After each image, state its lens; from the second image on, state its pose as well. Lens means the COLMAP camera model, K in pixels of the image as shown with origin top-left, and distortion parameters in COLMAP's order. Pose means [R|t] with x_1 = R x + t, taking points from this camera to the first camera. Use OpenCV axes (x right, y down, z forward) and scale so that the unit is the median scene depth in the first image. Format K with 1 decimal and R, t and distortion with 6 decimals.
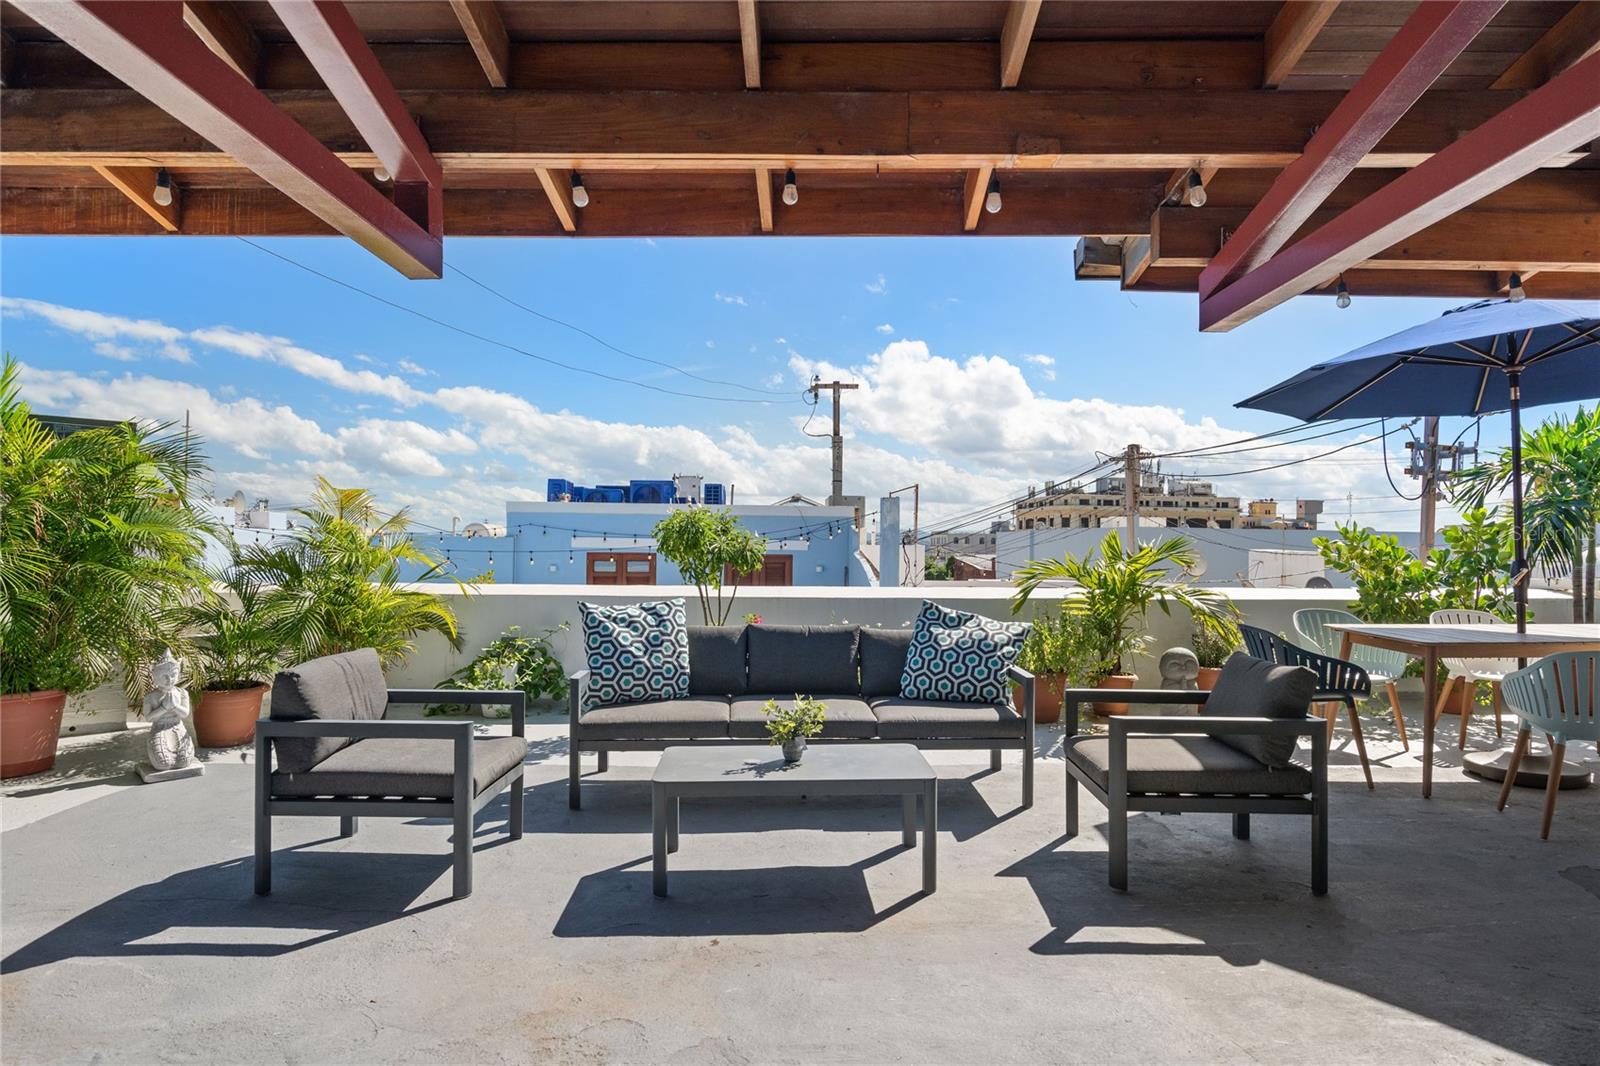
lens RADIAL K [[939.0, 0, 784.7], [0, 939.0, 534.6], [0, 0, 1]] dist [0.011403, -0.002101]
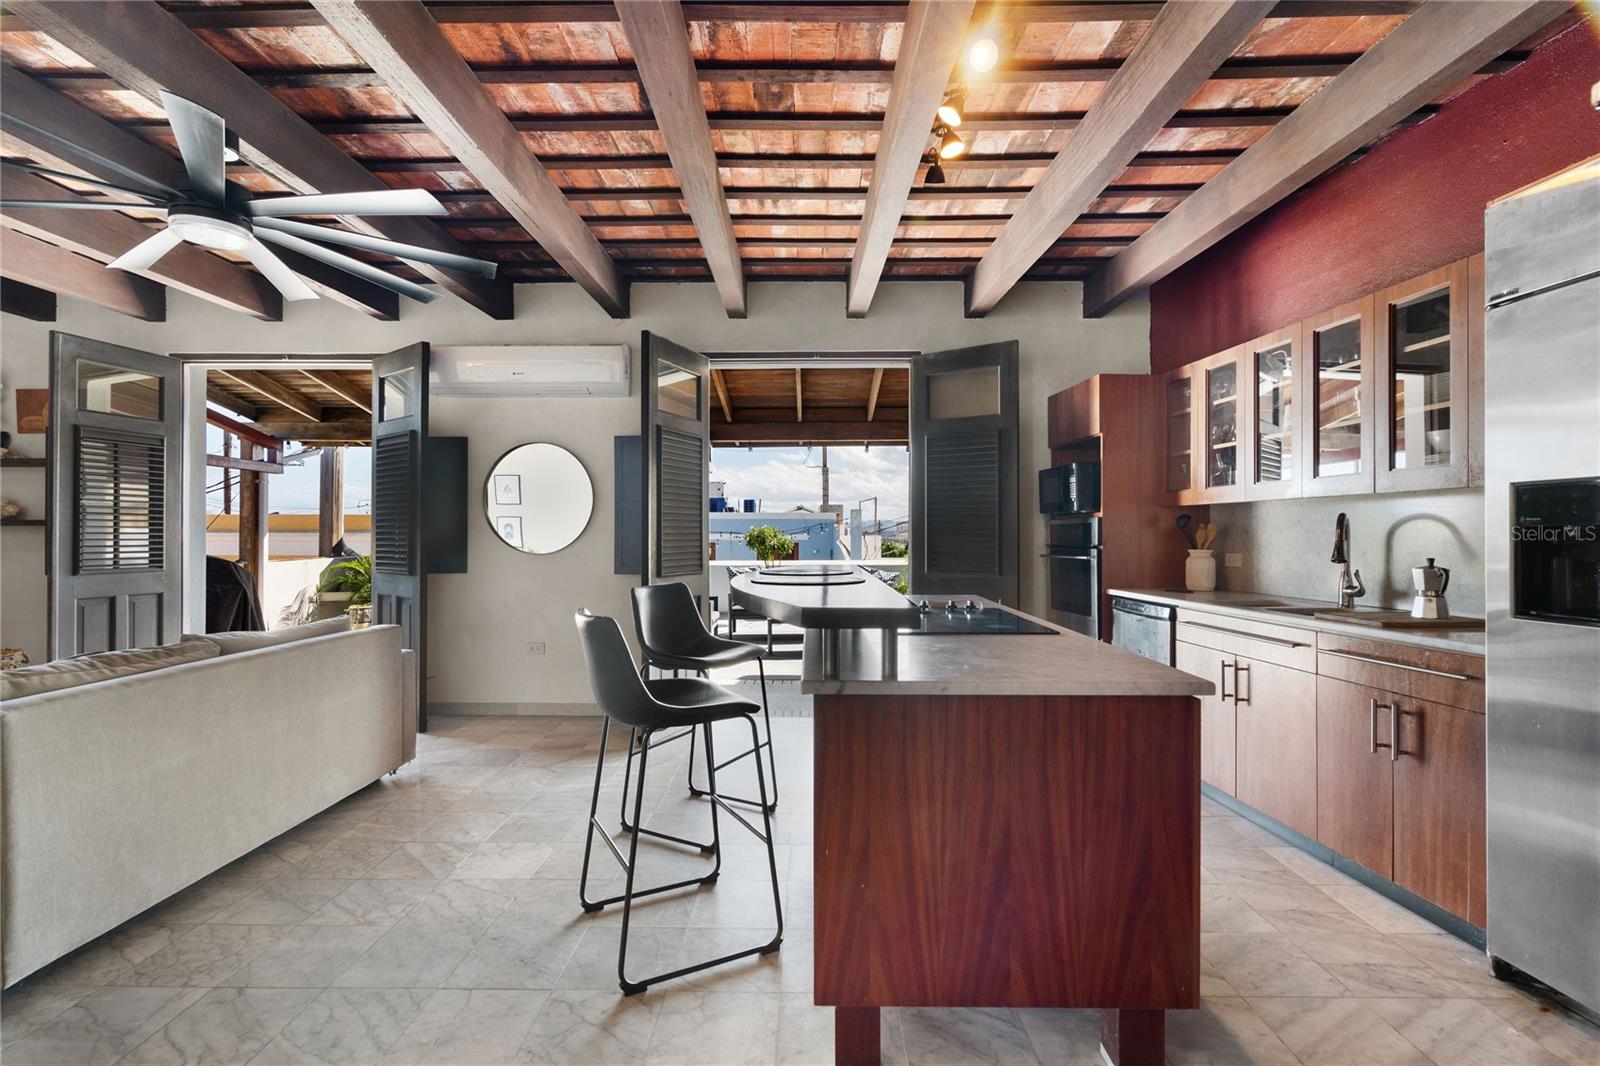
lens RADIAL K [[720.7, 0, 804.9], [0, 720.7, 533.0], [0, 0, 1]] dist [-0.004867, 0.002232]
pose [[0.999635, -0.009544, 0.025285, -0.013539], [0.009222, 0.999875, 0.012847, -0.012436], [-0.025404, -0.012609, 0.999598, -0.281375]]
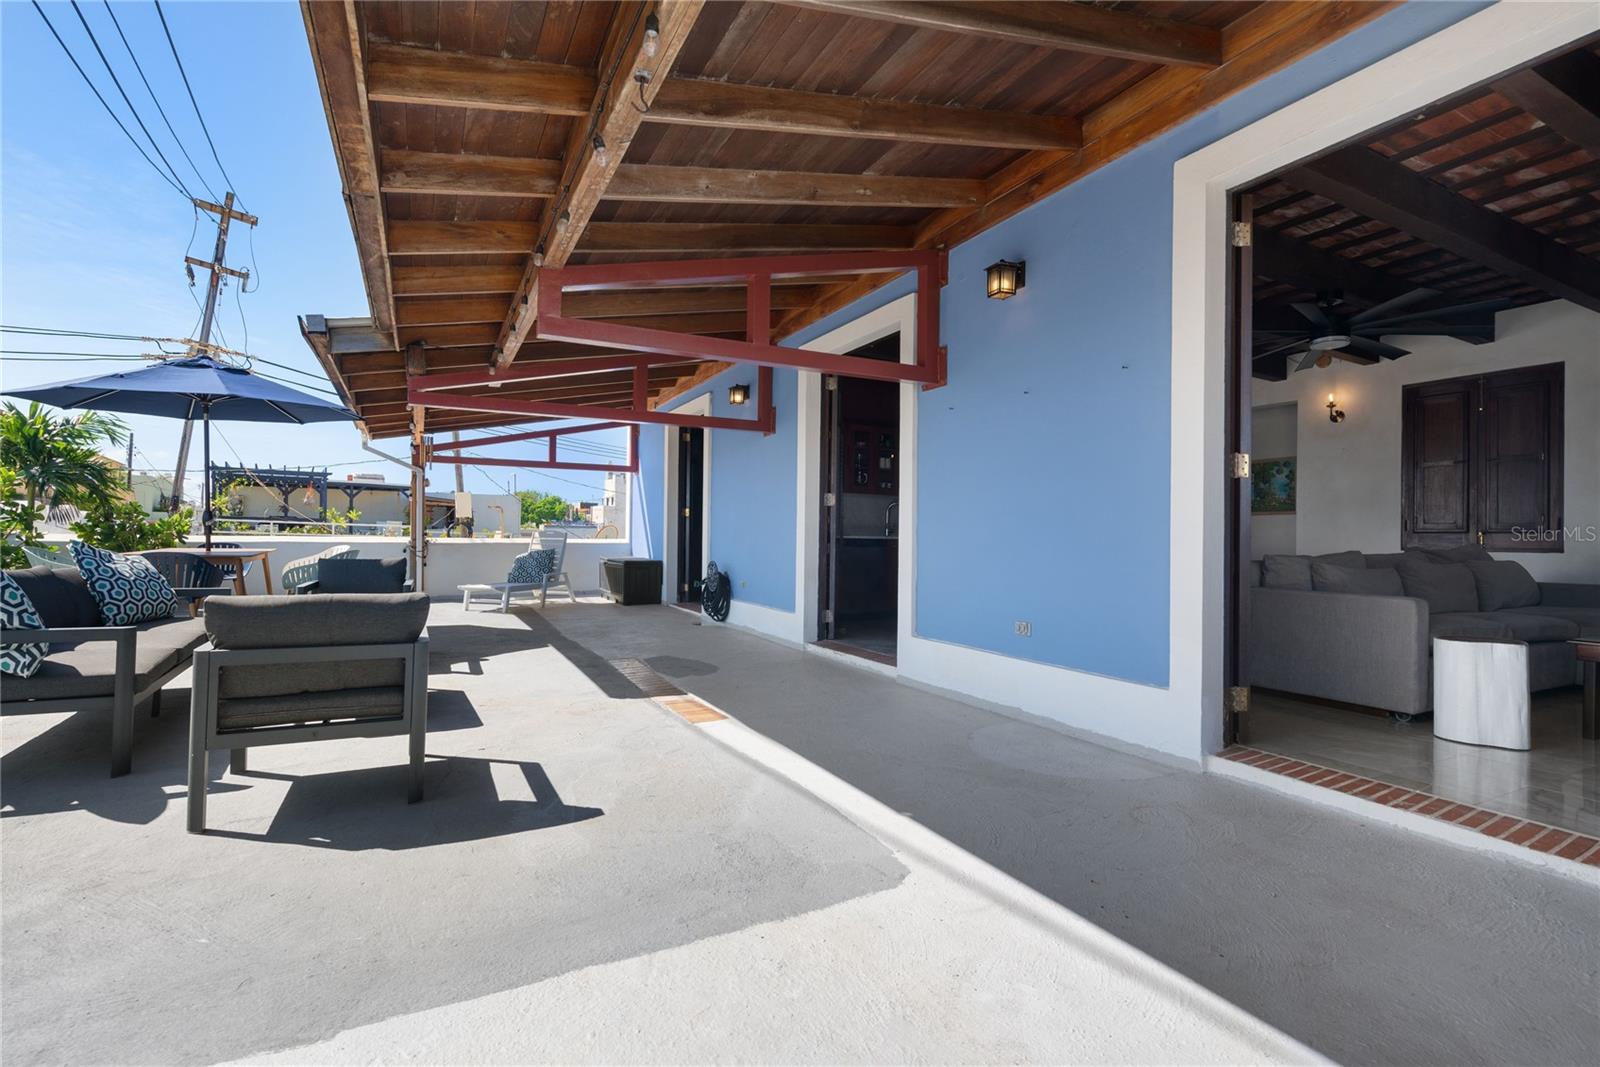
lens RADIAL K [[720.7, 0, 796.8], [0, 720.7, 533.7], [0, 0, 1]] dist [-0.004867, 0.002232]
pose [[-0.467459, -0.014410, 0.883897, -0.292706], [-0.031608, 0.999500, -0.000422, 0.011172], [-0.883449, -0.028135, -0.467681, 0.197803]]
